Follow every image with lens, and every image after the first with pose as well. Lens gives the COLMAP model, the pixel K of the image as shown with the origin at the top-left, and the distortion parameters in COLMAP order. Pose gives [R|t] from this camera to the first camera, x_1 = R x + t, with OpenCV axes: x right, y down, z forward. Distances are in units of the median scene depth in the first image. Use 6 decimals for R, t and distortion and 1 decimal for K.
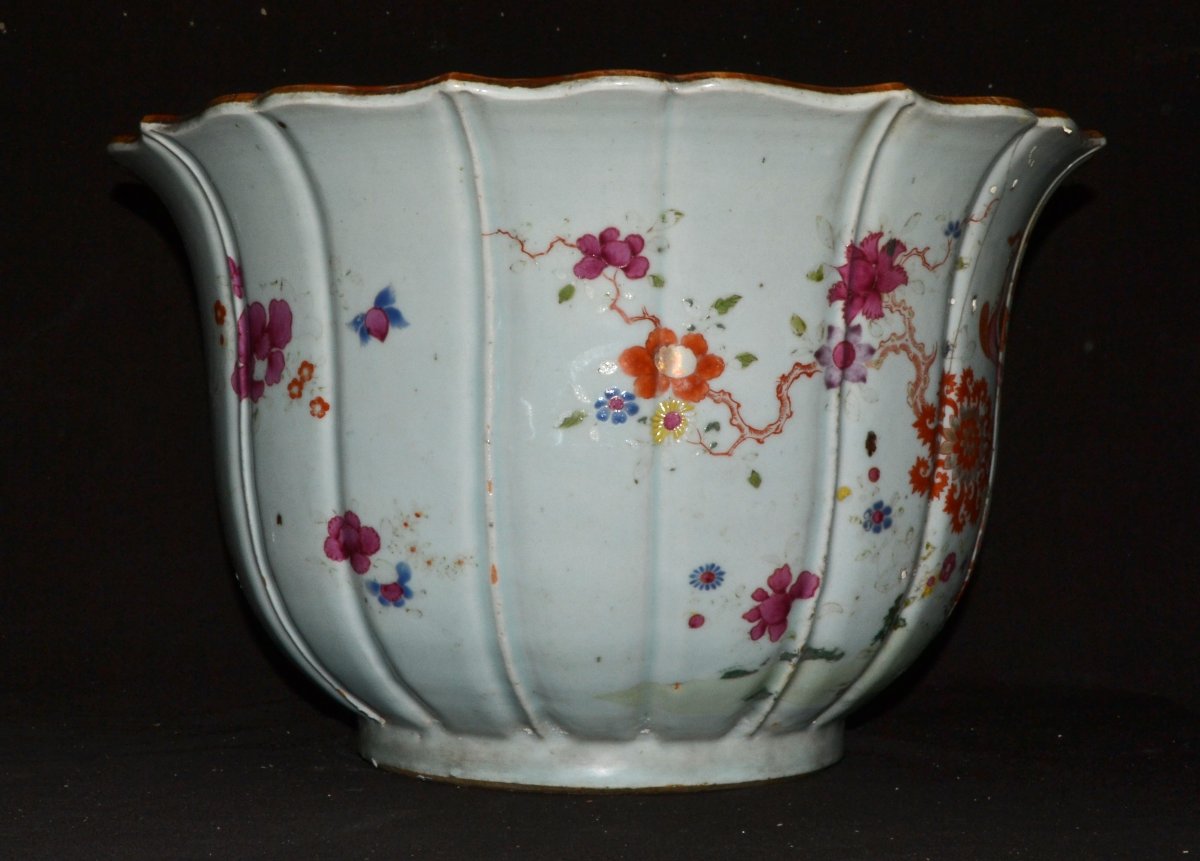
lens RADIAL K [[2593.5, 0, 600.1], [0, 2593.5, 427.5], [0, 0, 1]] dist [-0.445766, 0.000000]
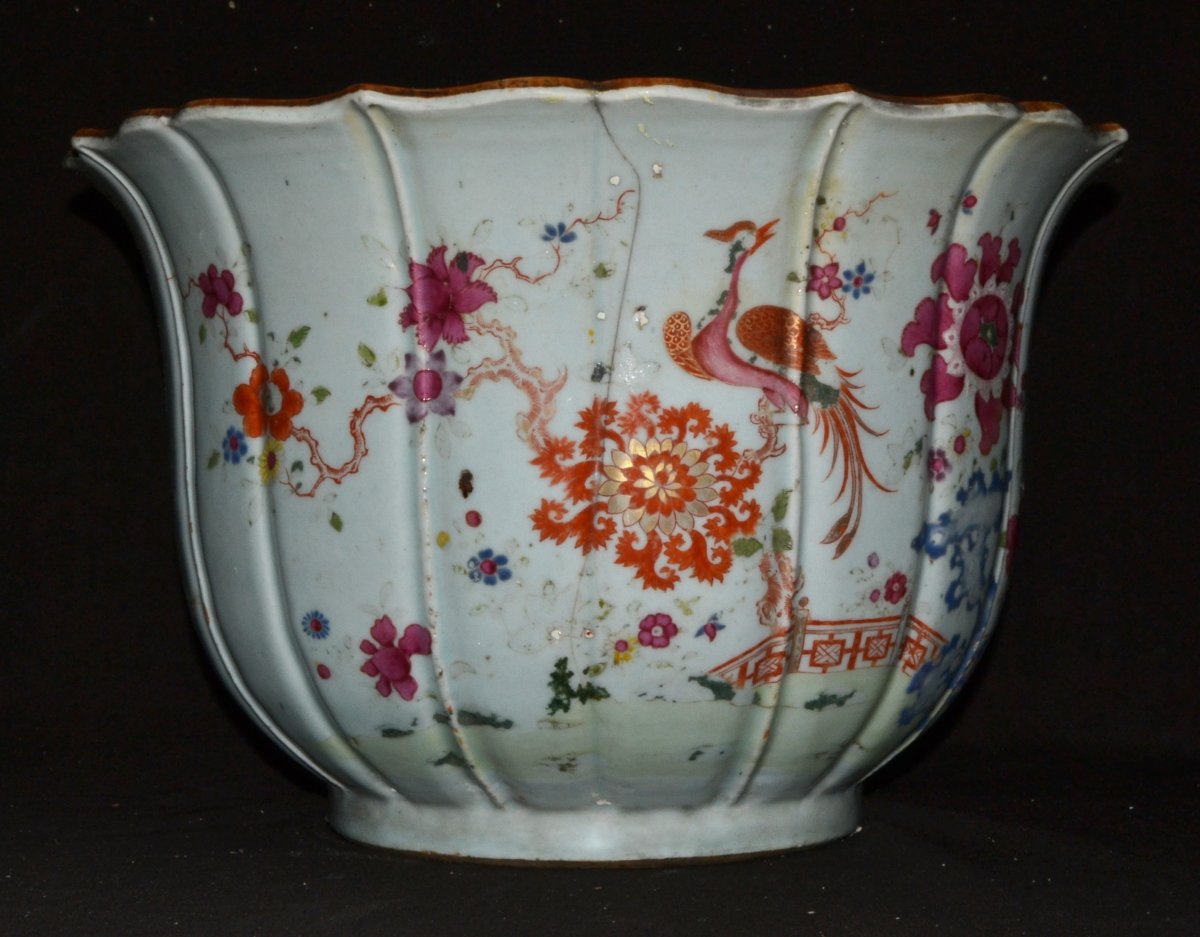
lens RADIAL K [[2989.6, 0, 601.7], [0, 2989.6, 468.6], [0, 0, 1]] dist [-0.486032, 0.000000]
pose [[0.618970, -0.005014, -0.785399, 0.945341], [0.007153, 0.999974, -0.000746, 0.002170], [0.785382, -0.005156, 0.618990, 0.404245]]
